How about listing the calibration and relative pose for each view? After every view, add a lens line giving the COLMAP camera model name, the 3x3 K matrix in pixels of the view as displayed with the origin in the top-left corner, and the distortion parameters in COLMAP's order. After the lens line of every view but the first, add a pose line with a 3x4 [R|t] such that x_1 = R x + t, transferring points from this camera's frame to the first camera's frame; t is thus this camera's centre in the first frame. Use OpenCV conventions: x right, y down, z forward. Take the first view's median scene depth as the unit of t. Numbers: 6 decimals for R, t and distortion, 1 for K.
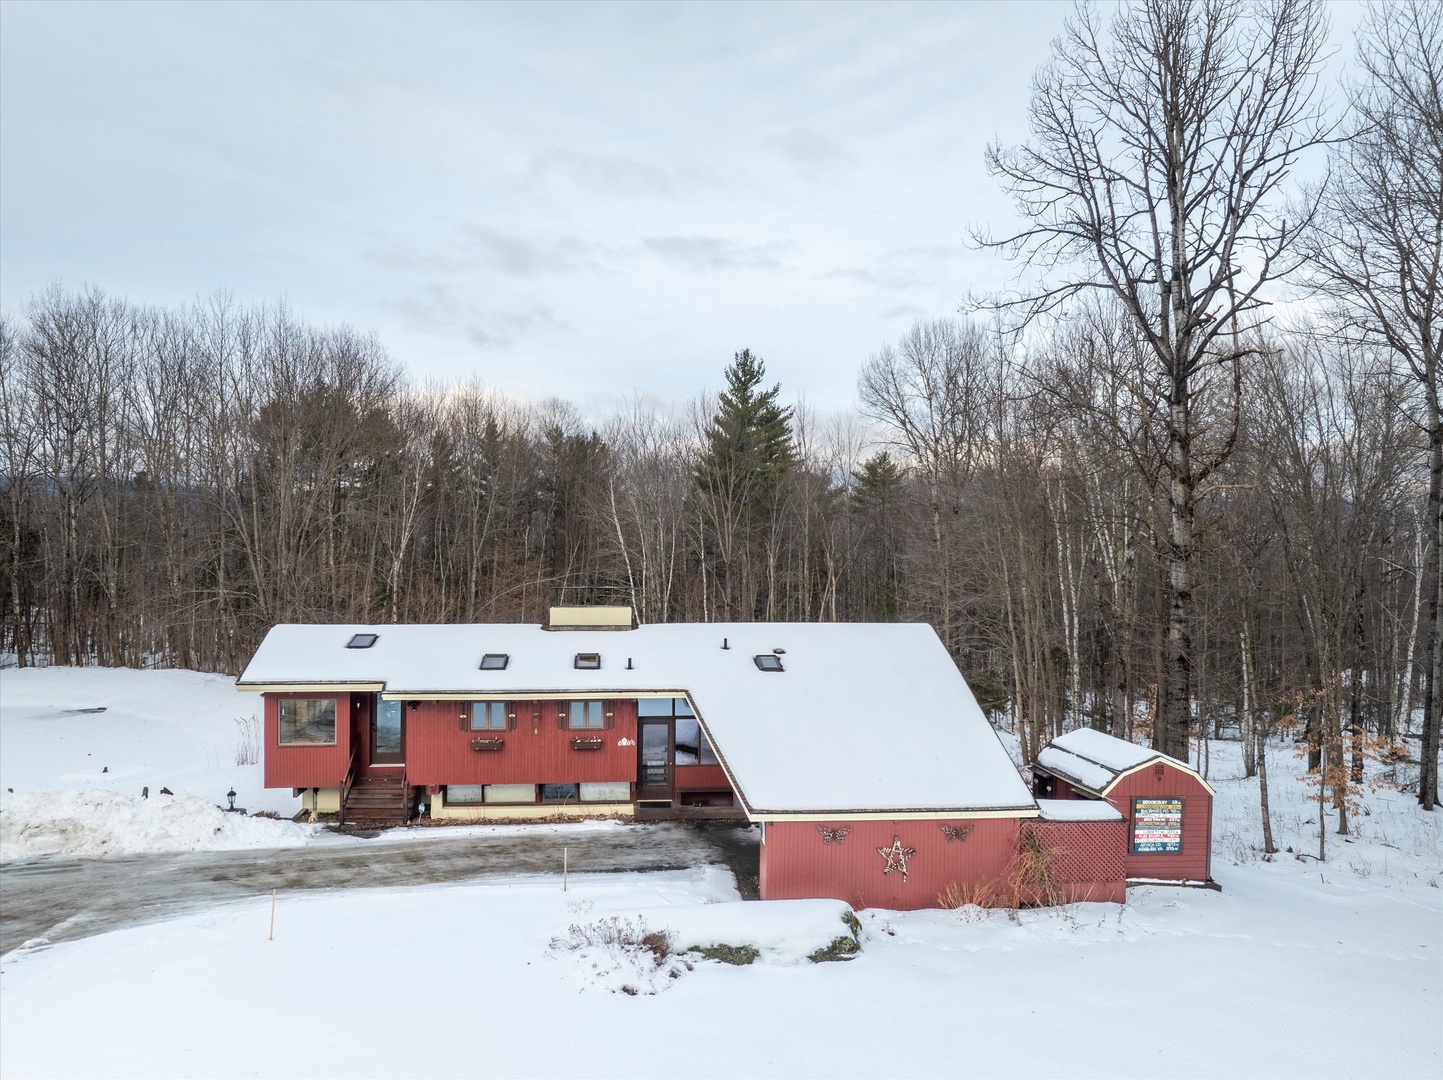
lens RADIAL K [[1002.5, 0, 721.5], [0, 1002.5, 540.0], [0, 0, 1]] dist [-0.037544, 0.005456]
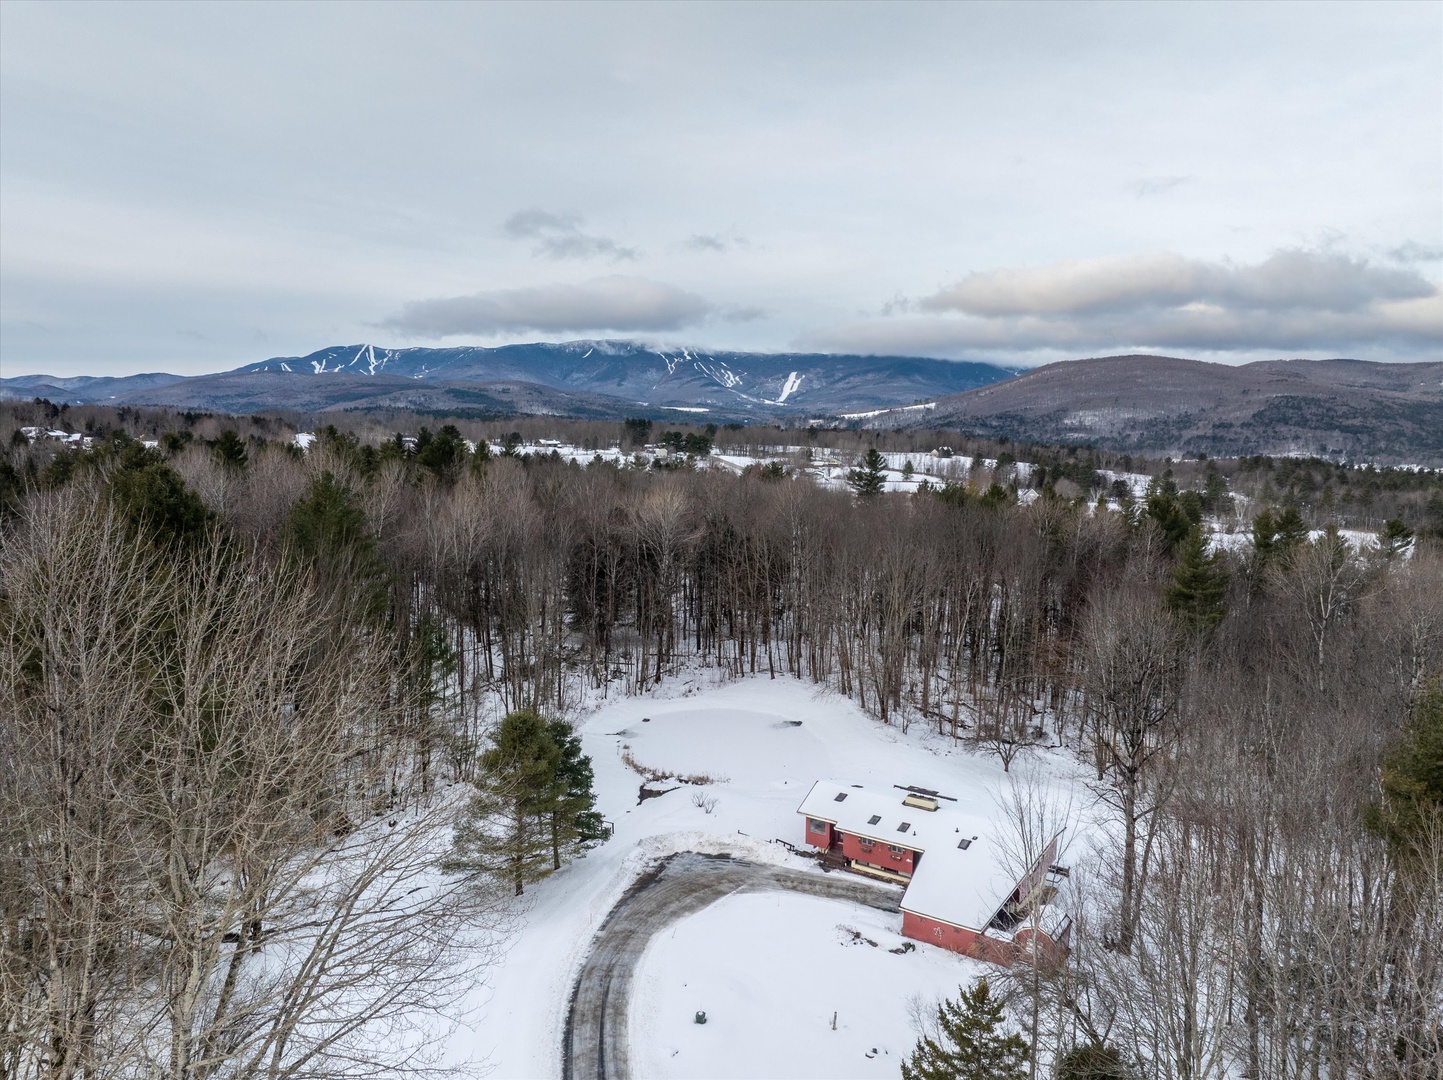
lens RADIAL K [[1002.5, 0, 721.5], [0, 1002.5, 540.0], [0, 0, 1]] dist [-0.037544, 0.005456]
pose [[0.757843, 0.068943, -0.648784, 1.297401], [0.010931, 0.992920, 0.118280, -1.063334], [0.652345, -0.096729, 0.751724, -1.423424]]
